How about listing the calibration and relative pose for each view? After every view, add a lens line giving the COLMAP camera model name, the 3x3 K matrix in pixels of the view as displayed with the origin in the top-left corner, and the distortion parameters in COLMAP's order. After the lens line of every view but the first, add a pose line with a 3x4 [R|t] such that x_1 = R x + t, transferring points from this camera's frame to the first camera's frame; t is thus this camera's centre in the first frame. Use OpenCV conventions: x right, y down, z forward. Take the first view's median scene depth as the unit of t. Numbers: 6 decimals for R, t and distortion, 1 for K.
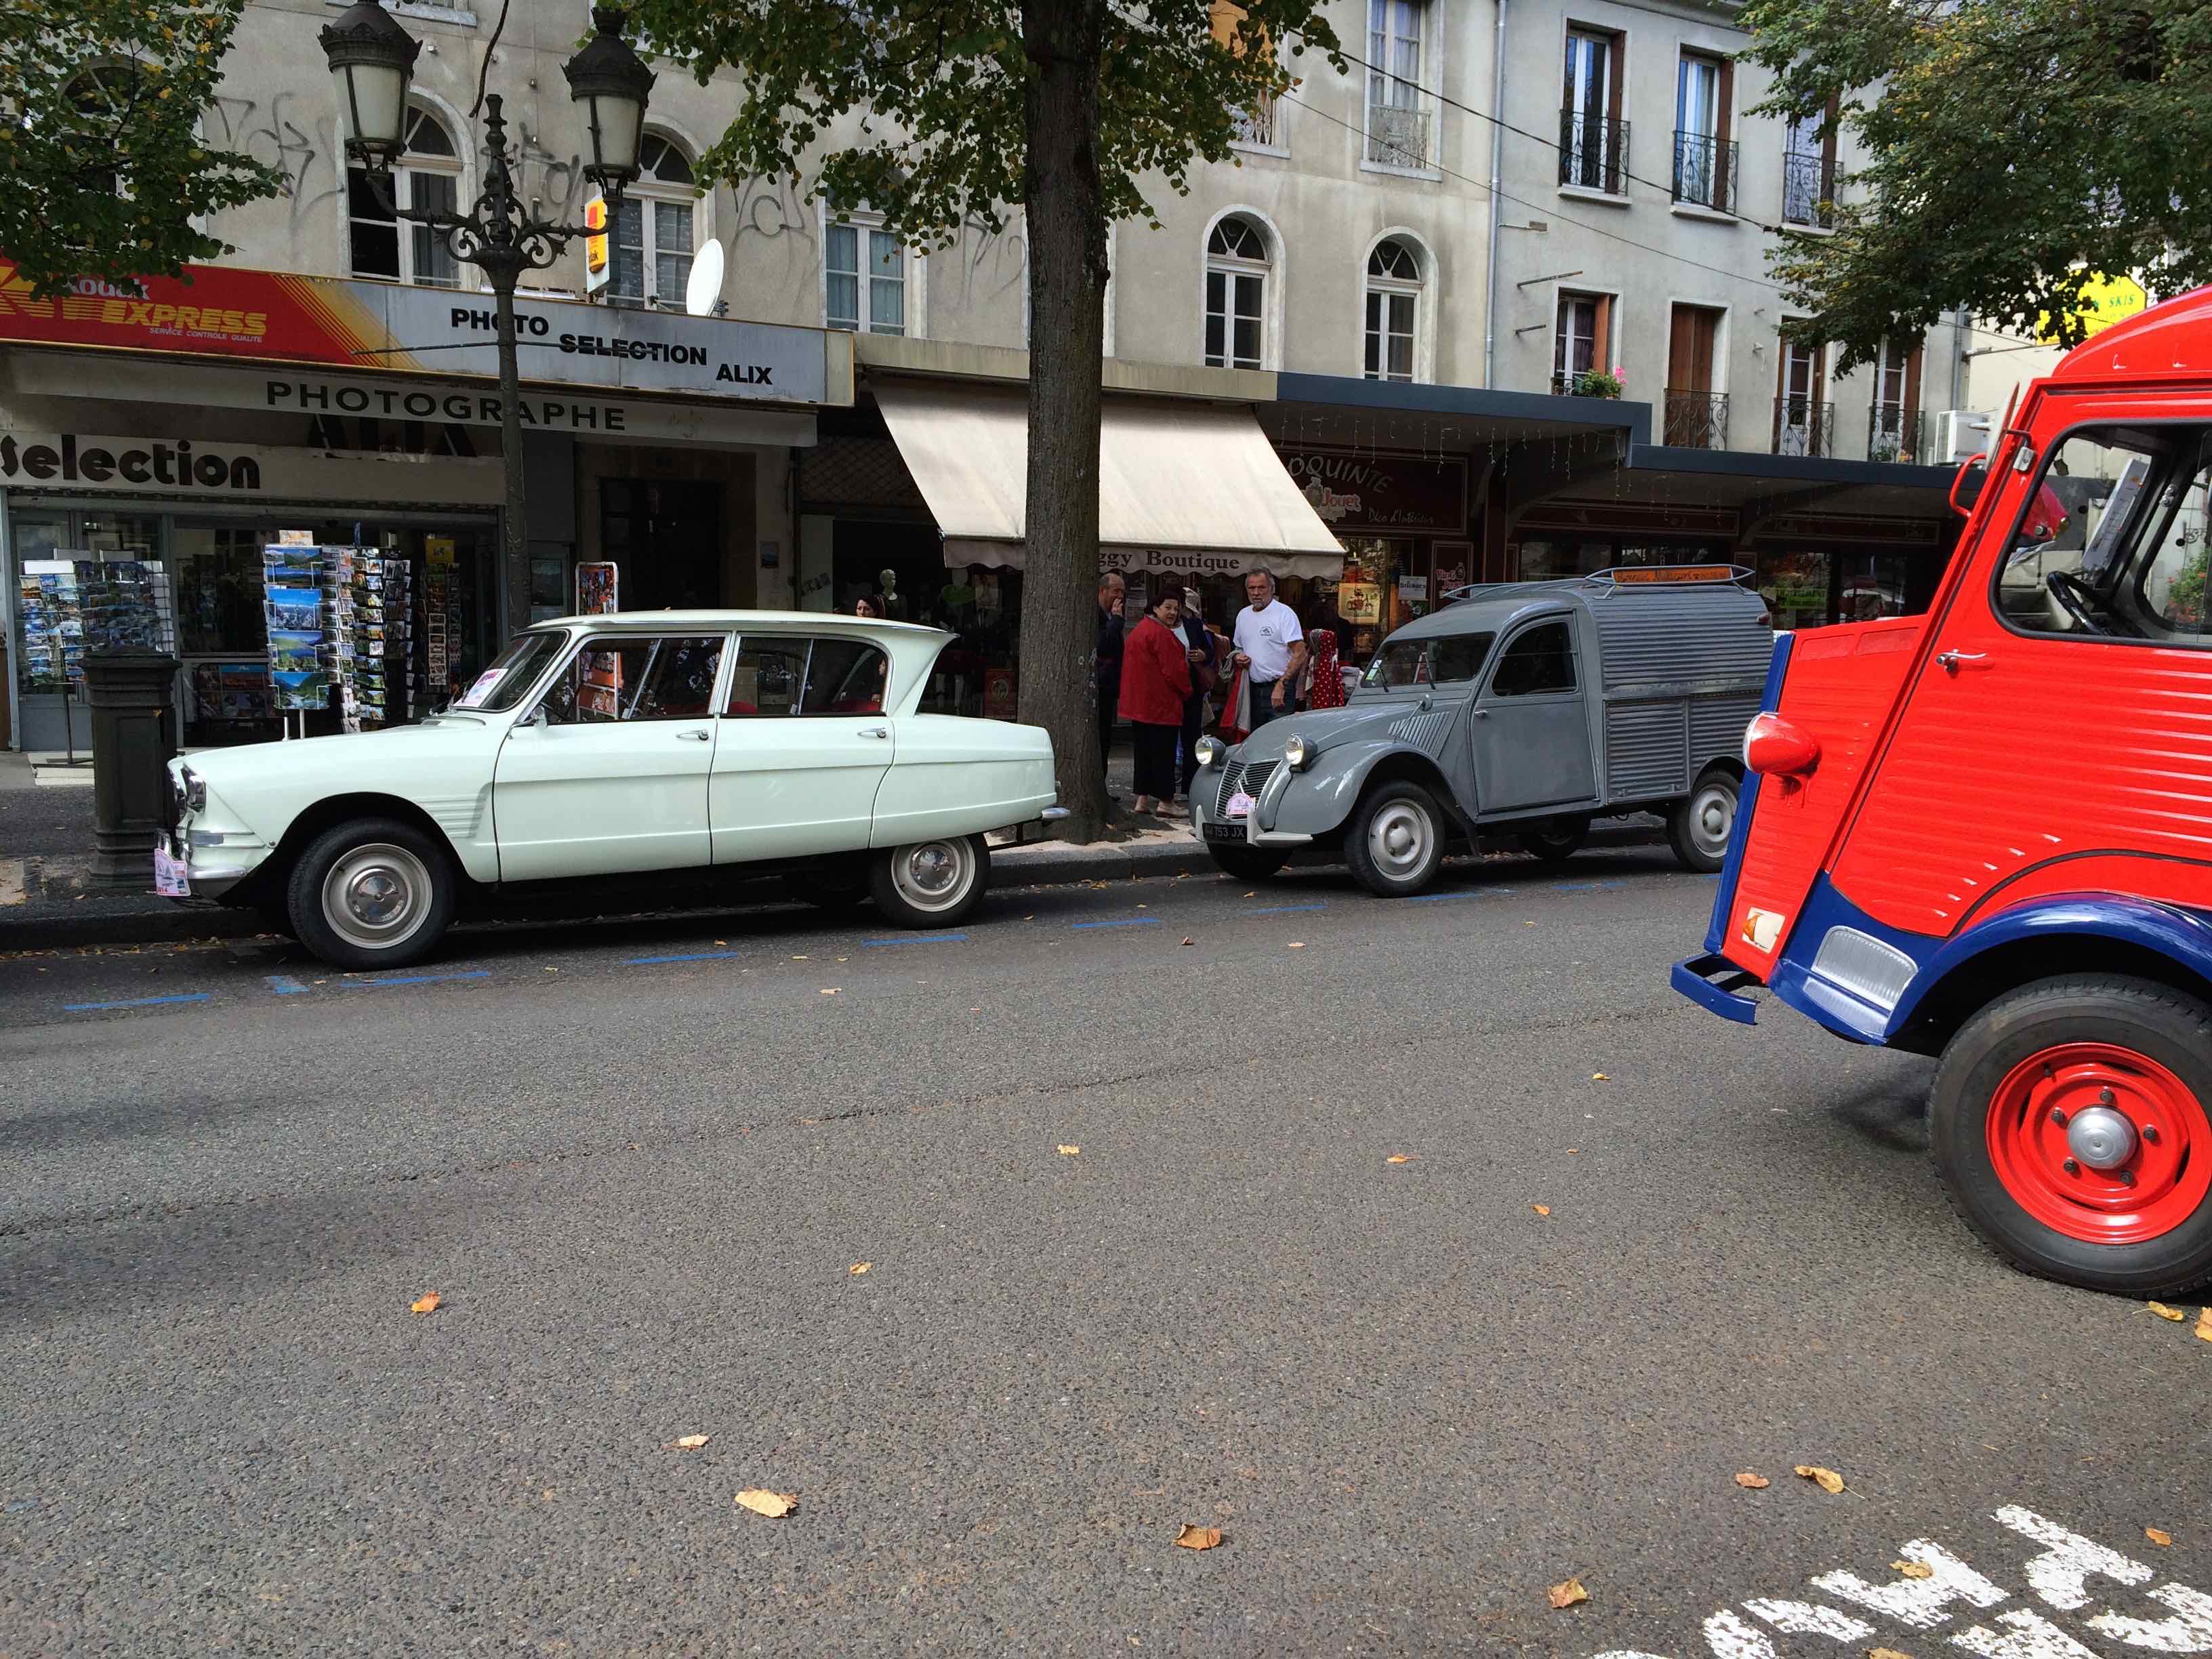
lens RADIAL K [[1884.0, 0, 1111.7], [0, 1884.0, 826.8], [0, 0, 1]] dist [0.041723, -0.057084]
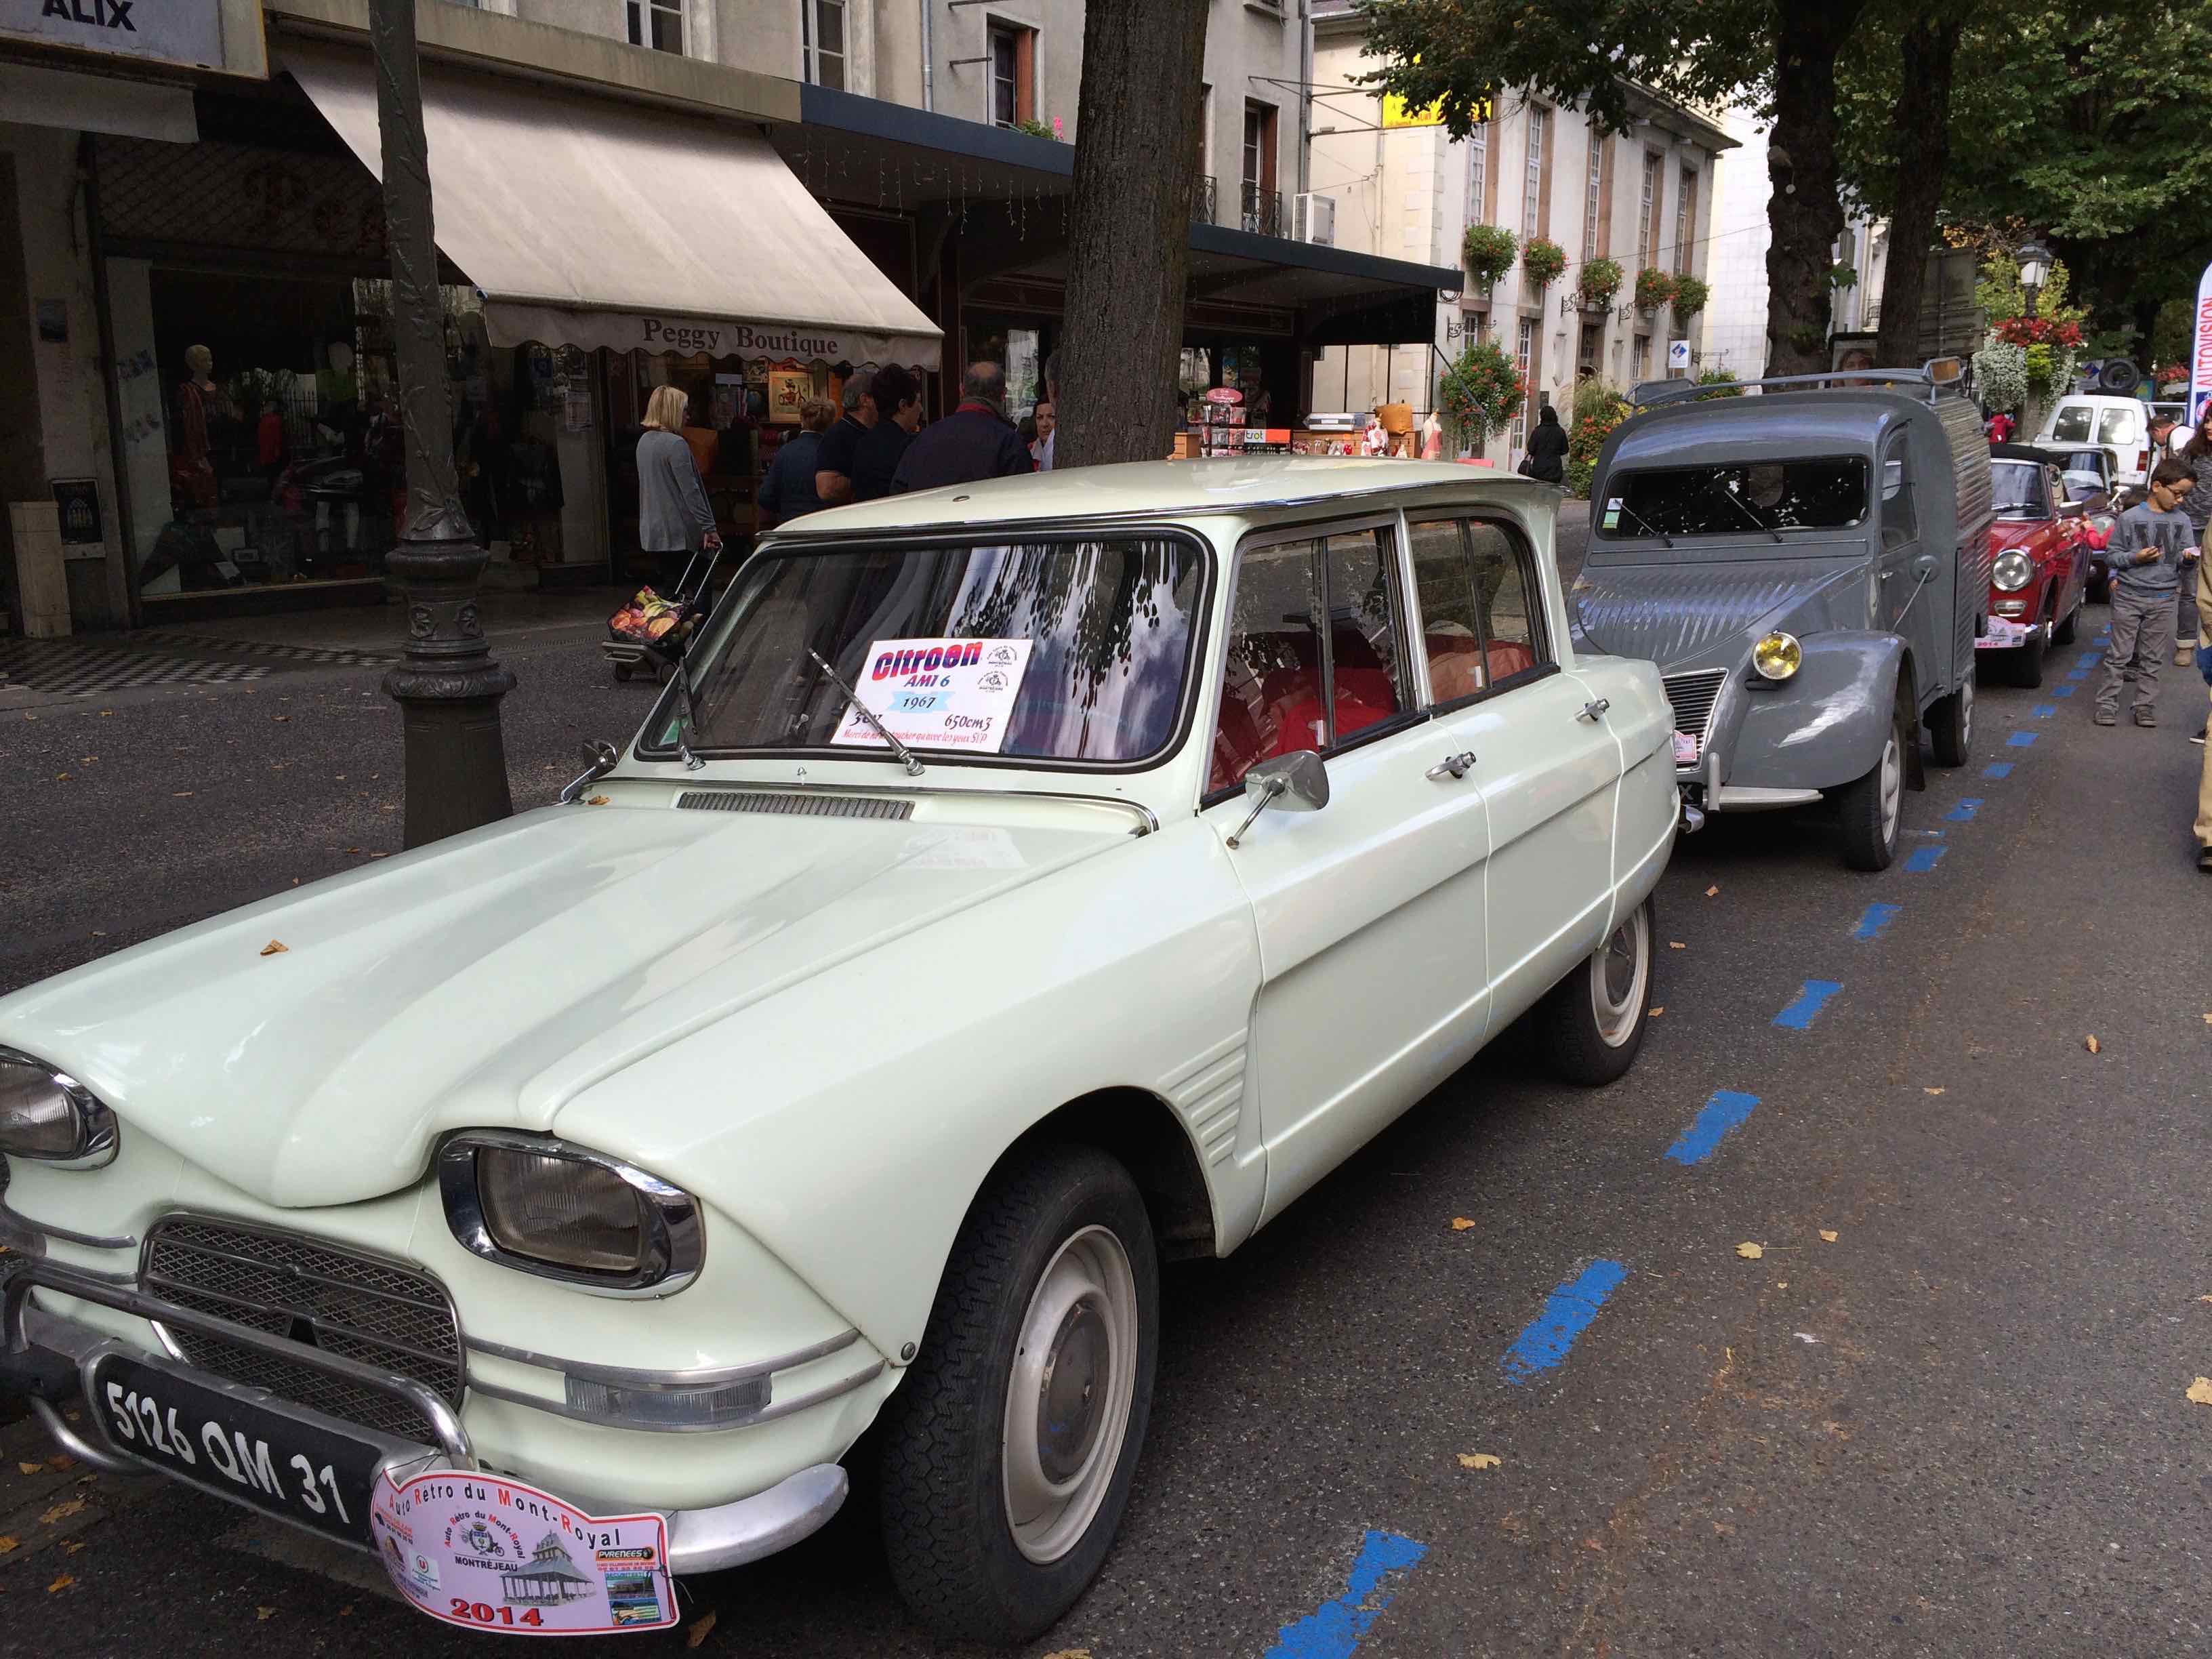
lens RADIAL K [[1884.0, 0, 1107.6], [0, 1884.0, 845.8], [0, 0, 1]] dist [0.041723, -0.057084]
pose [[0.878996, -0.109455, 0.464096, -0.190095], [0.053404, 0.989772, 0.132285, -0.035588], [-0.473828, -0.091494, 0.875851, 0.263430]]
